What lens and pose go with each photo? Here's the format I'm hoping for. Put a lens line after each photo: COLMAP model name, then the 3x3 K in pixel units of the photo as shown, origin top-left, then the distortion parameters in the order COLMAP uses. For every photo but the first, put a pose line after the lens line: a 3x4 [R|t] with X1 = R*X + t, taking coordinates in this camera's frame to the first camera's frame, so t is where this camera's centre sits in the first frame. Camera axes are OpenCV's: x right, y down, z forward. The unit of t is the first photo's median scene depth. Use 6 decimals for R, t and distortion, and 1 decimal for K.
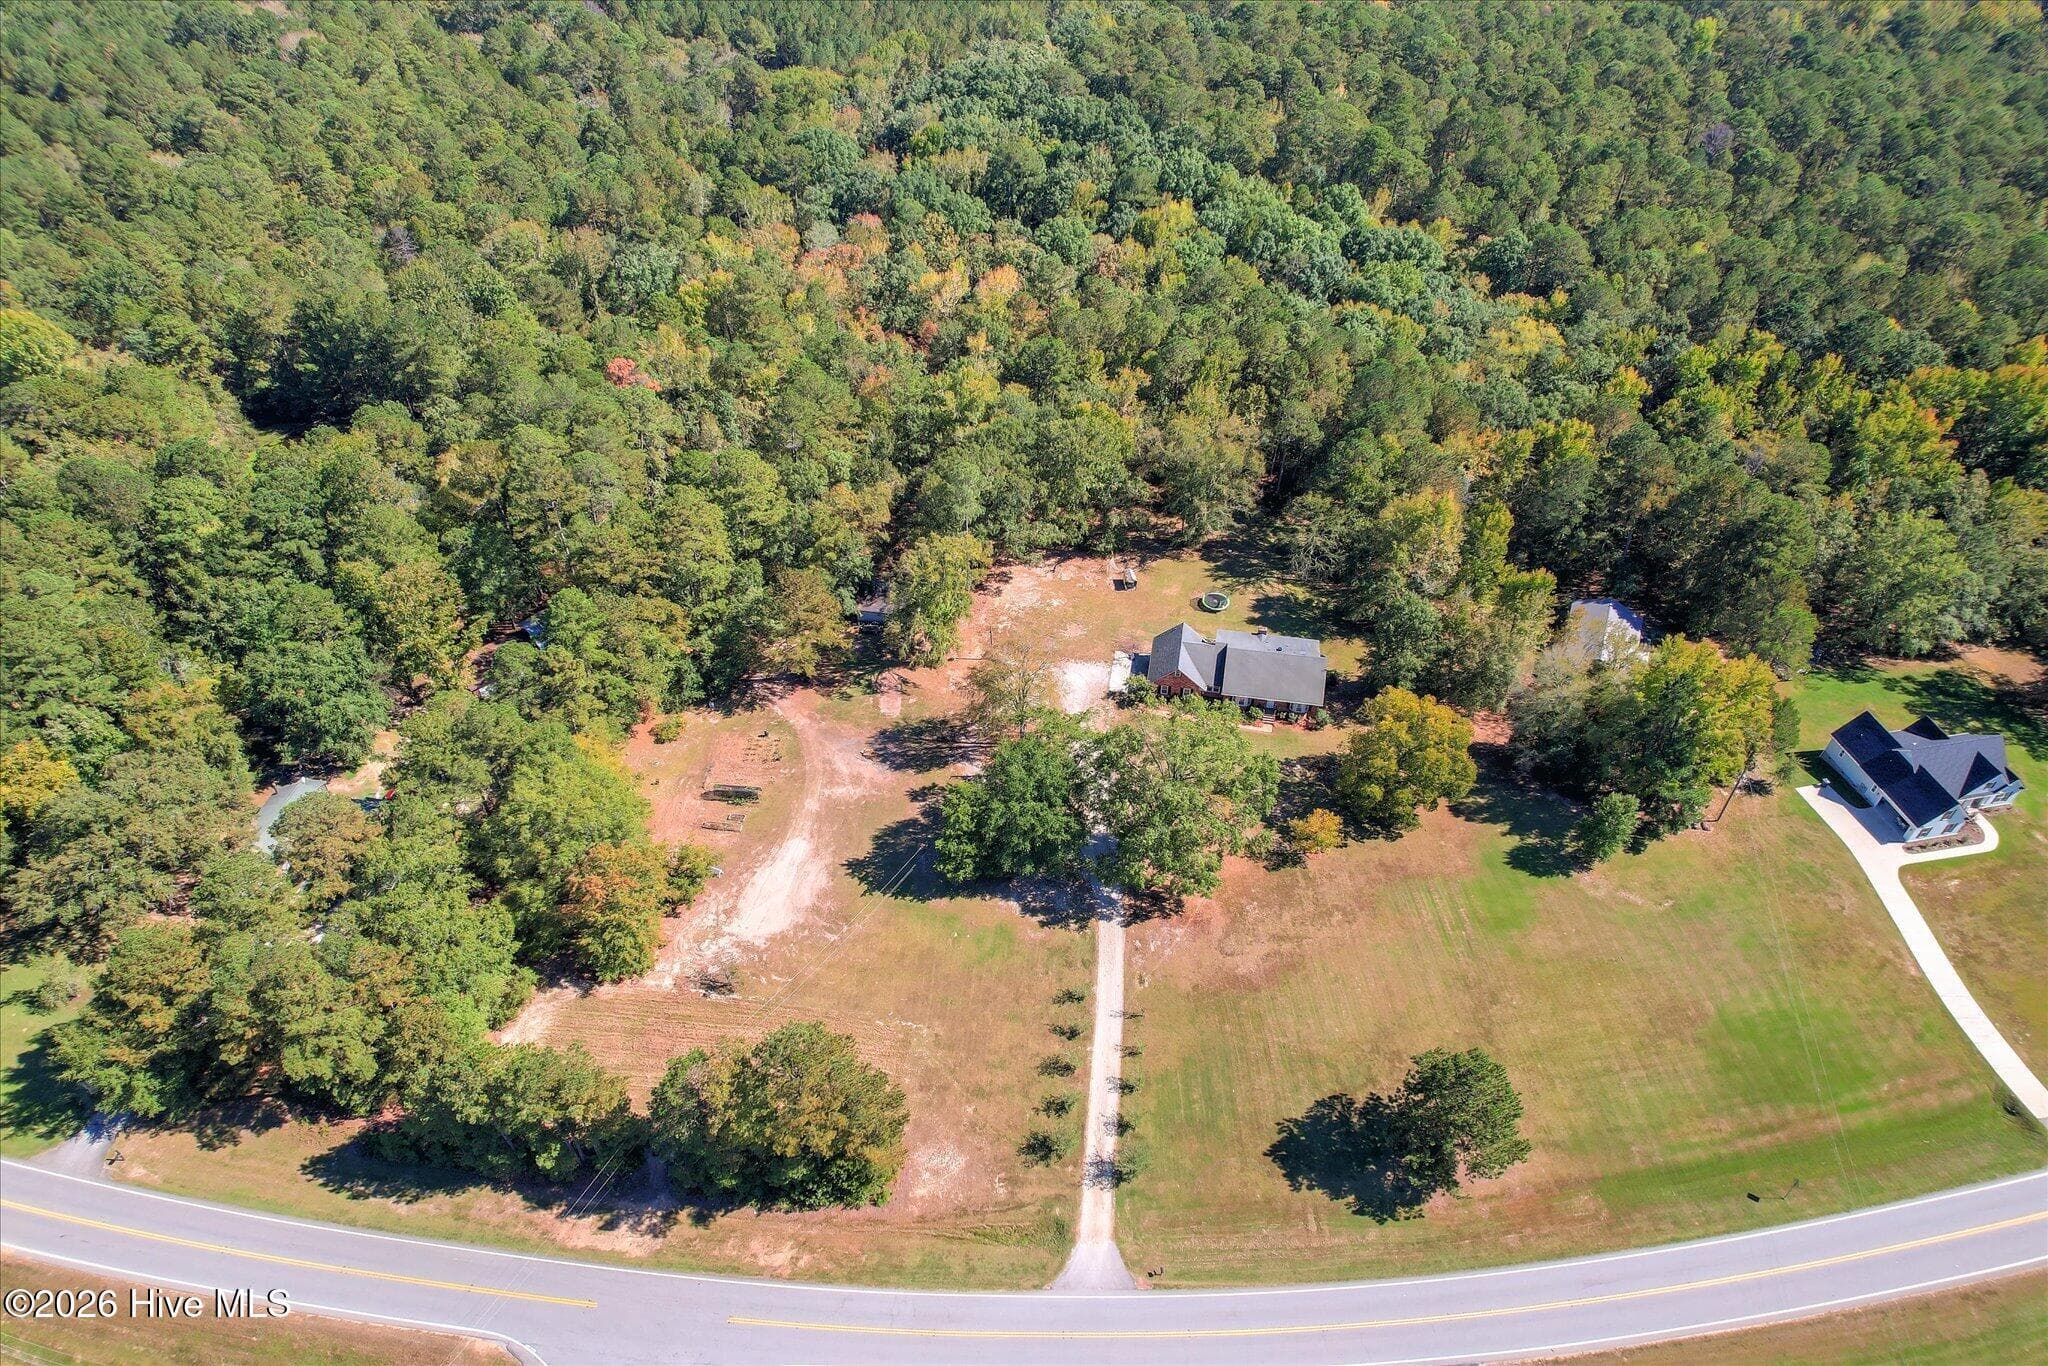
lens RADIAL K [[1306.5, 0, 1028.3], [0, 1306.5, 685.4], [0, 0, 1]] dist [-0.047285, 0.025623]
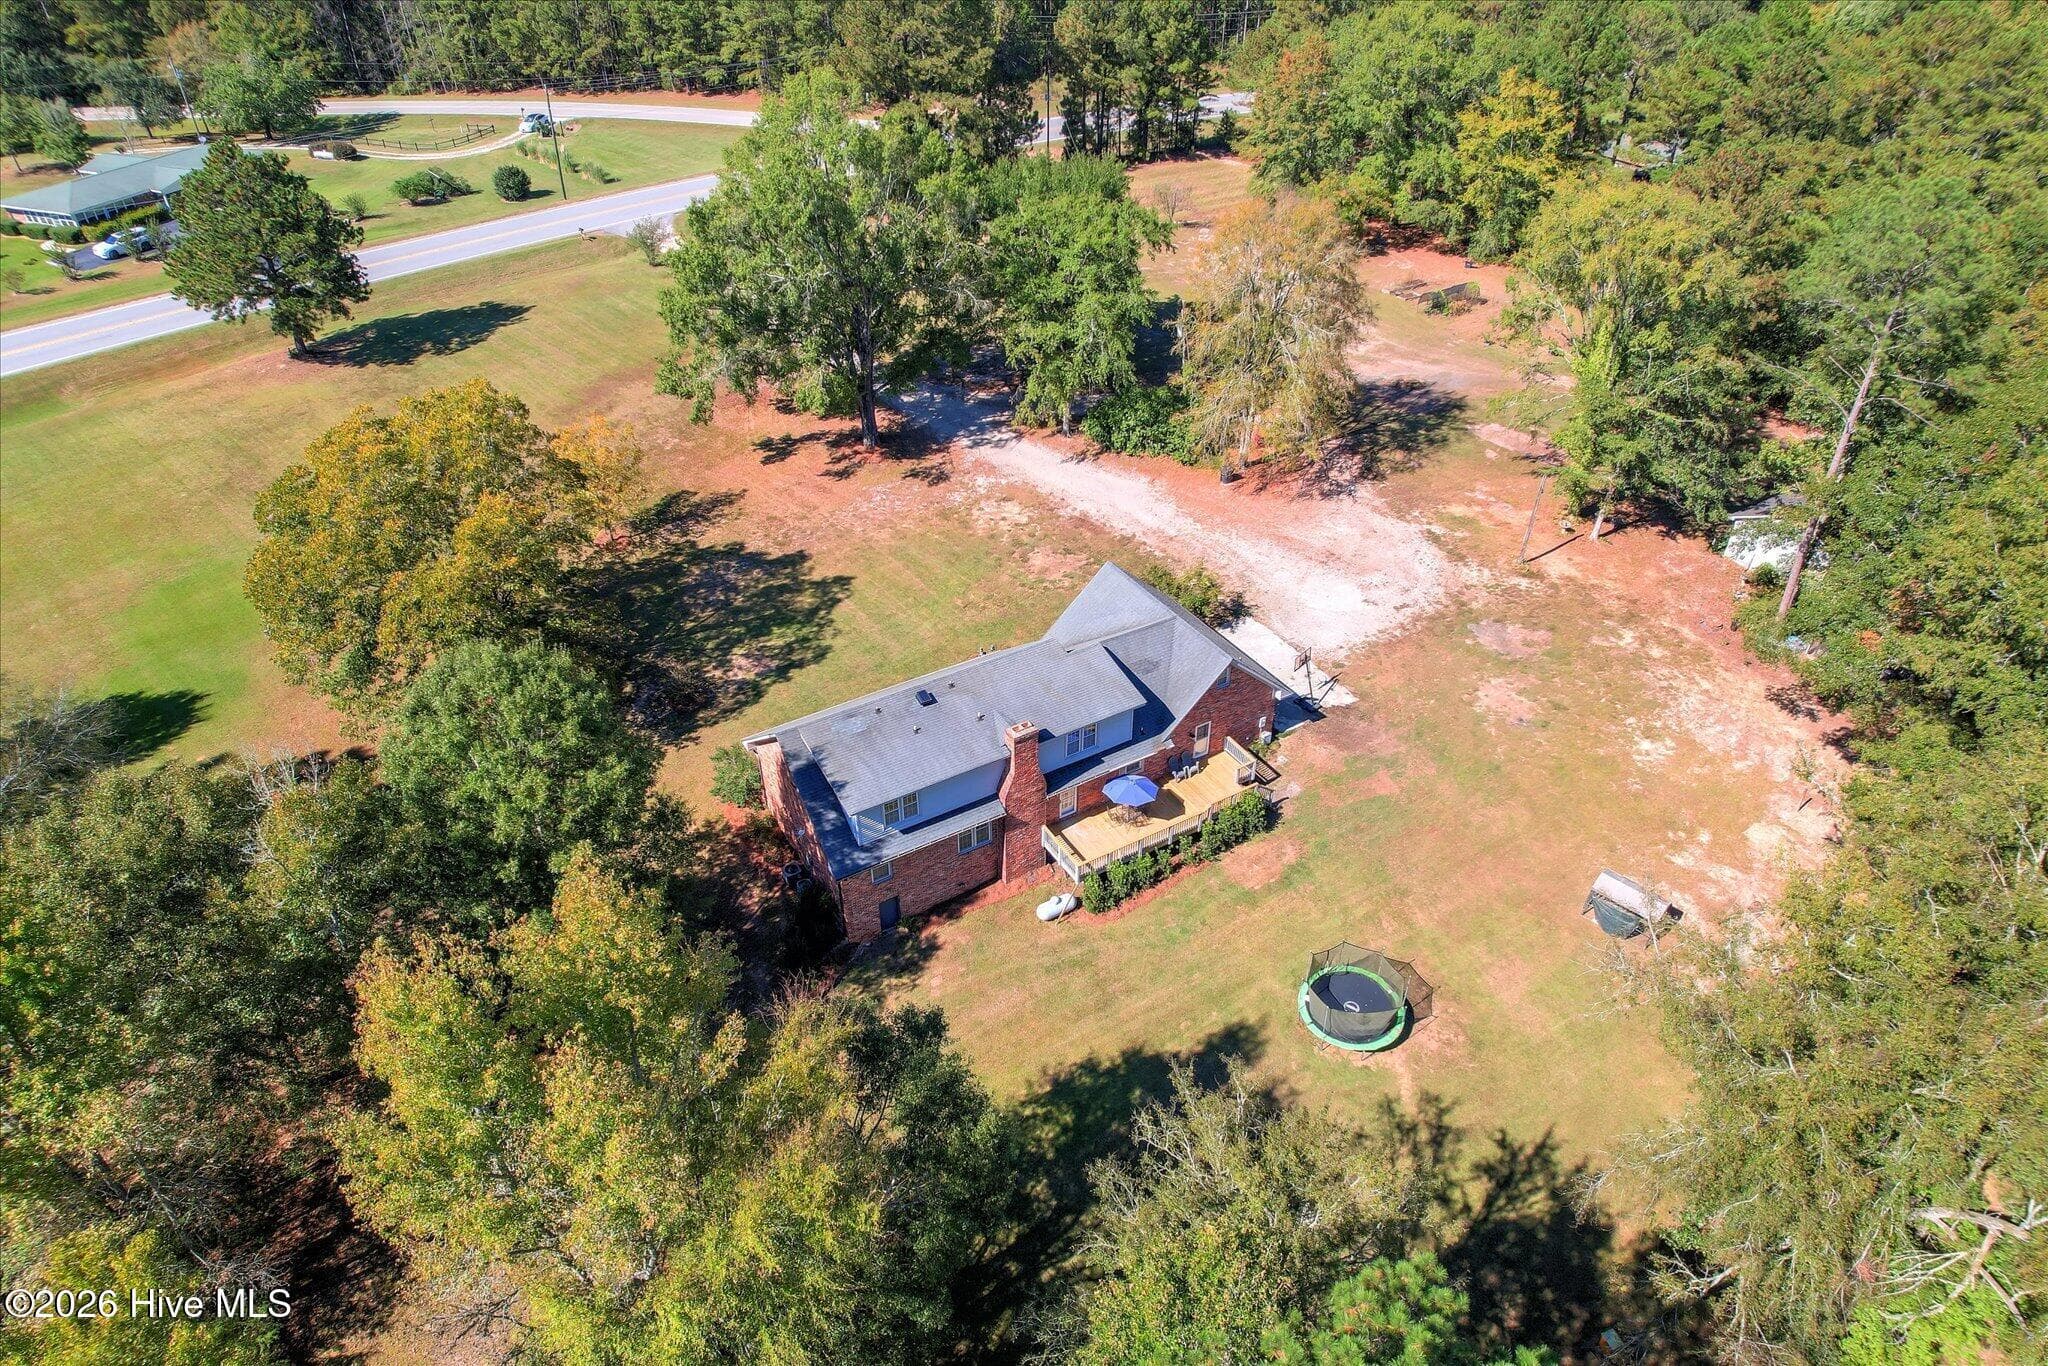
lens RADIAL K [[1306.5, 0, 1032.8], [0, 1306.5, 674.7], [0, 0, 1]] dist [-0.047285, 0.025623]
pose [[-0.761726, 0.364425, -0.535693, 0.363026], [-0.444538, 0.307528, 0.841316, -0.321484], [0.471338, 0.878988, -0.072251, 1.101280]]
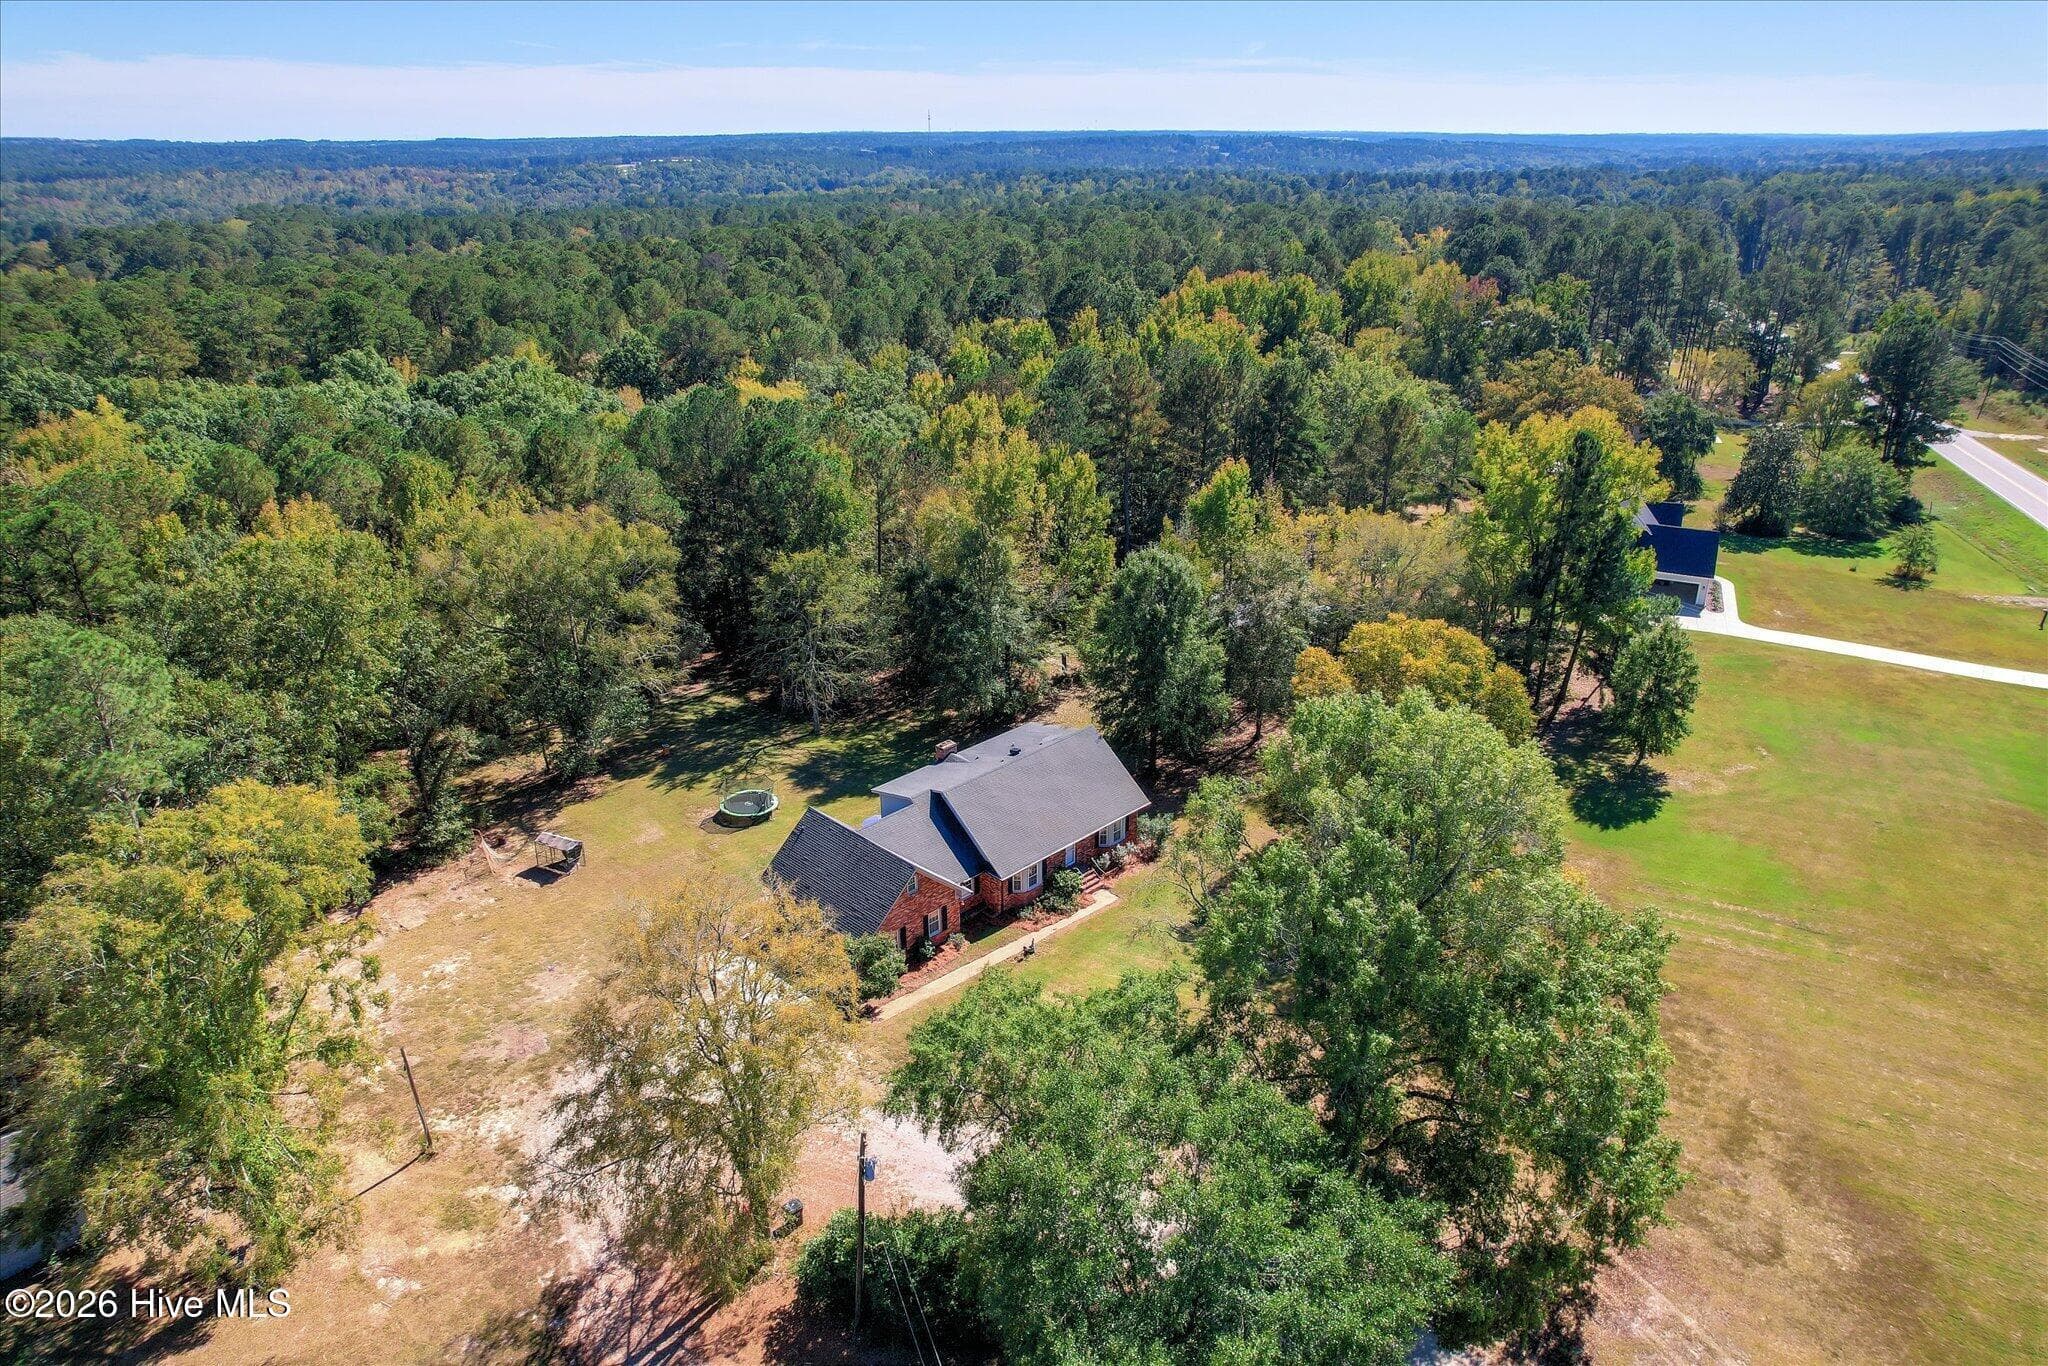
lens RADIAL K [[1306.5, 0, 1025.3], [0, 1306.5, 688.7], [0, 0, 1]] dist [-0.047285, 0.025623]
pose [[0.583158, -0.329342, 0.742604, -0.157546], [0.557895, 0.826833, -0.071411, -0.010876], [-0.590491, 0.455939, 0.665912, 0.719984]]
